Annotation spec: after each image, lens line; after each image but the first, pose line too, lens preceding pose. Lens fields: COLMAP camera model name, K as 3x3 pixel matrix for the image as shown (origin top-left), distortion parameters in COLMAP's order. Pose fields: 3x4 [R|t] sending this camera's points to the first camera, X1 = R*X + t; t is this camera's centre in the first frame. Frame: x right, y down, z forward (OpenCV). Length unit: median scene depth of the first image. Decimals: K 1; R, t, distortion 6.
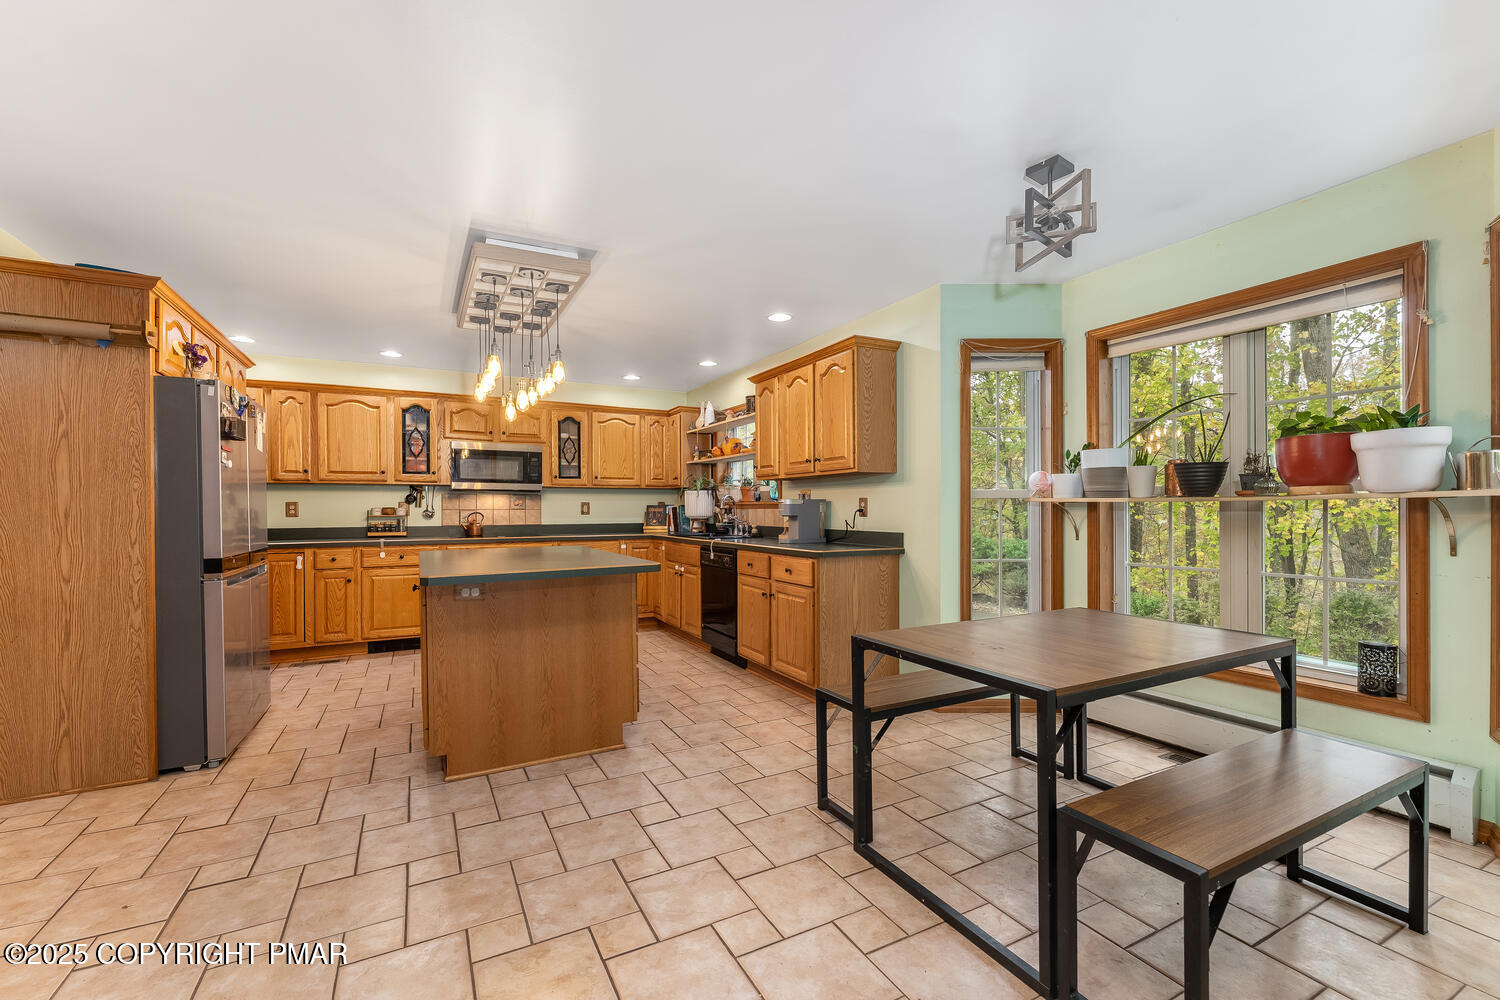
lens RADIAL K [[619.3, 0, 725.1], [0, 619.3, 513.9], [0, 0, 1]] dist [0.002944, -0.000977]
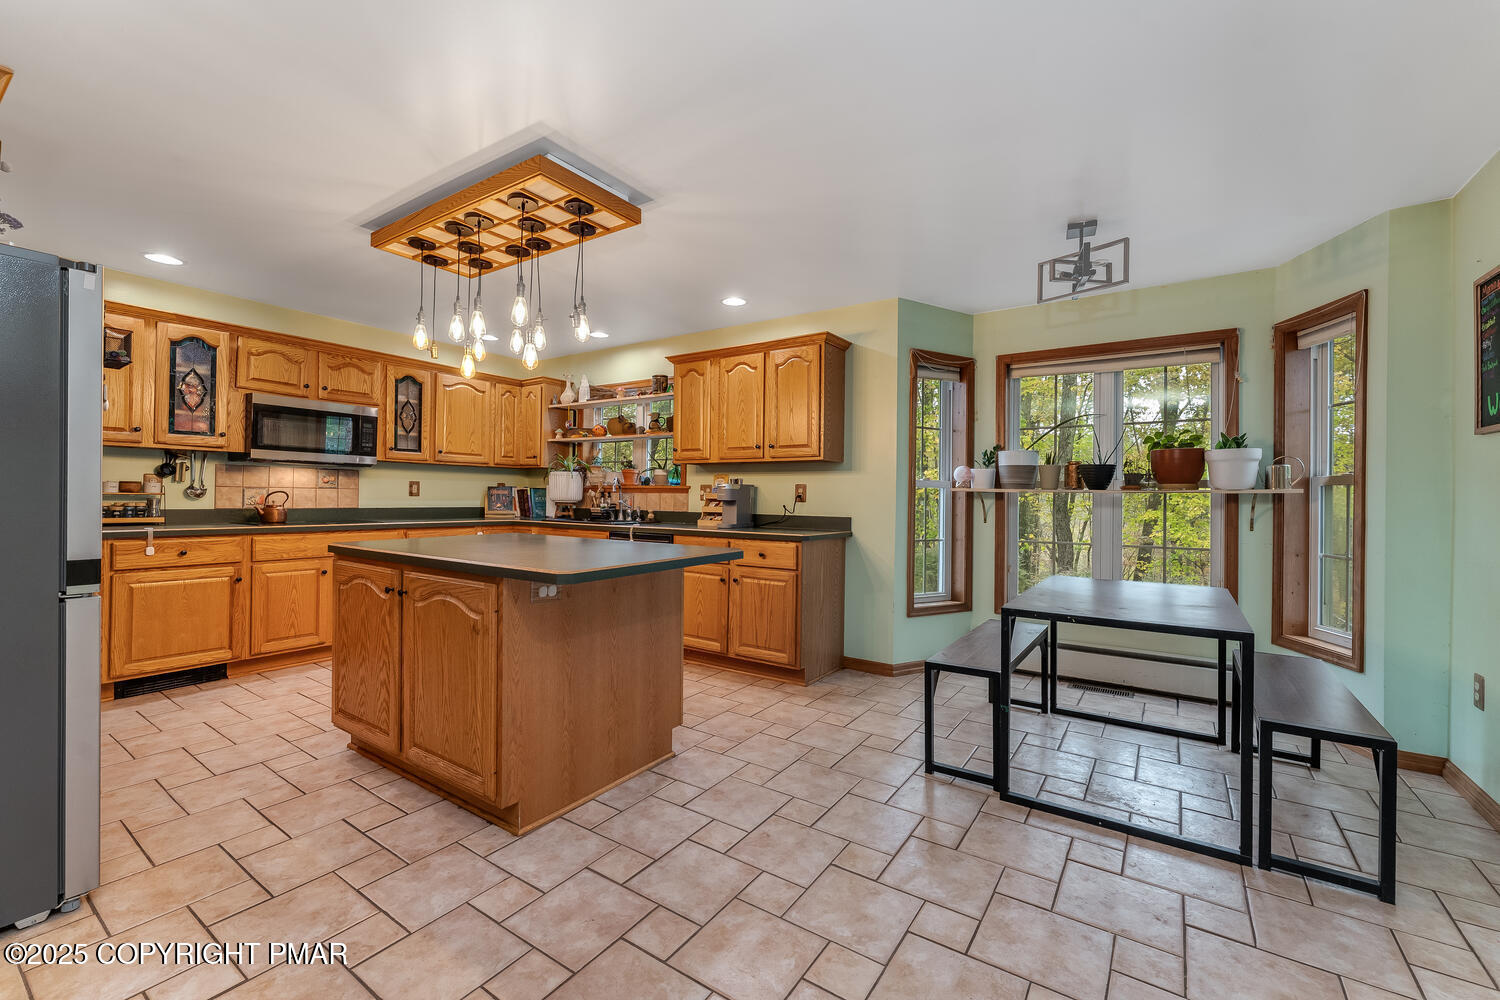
lens RADIAL K [[619.3, 0, 740.3], [0, 619.3, 495.8], [0, 0, 1]] dist [0.002944, -0.000977]
pose [[0.883032, 0.015508, 0.469057, -0.366659], [-0.012211, 0.999875, -0.010070, 0.005532], [-0.469154, 0.003164, 0.883111, 0.114514]]
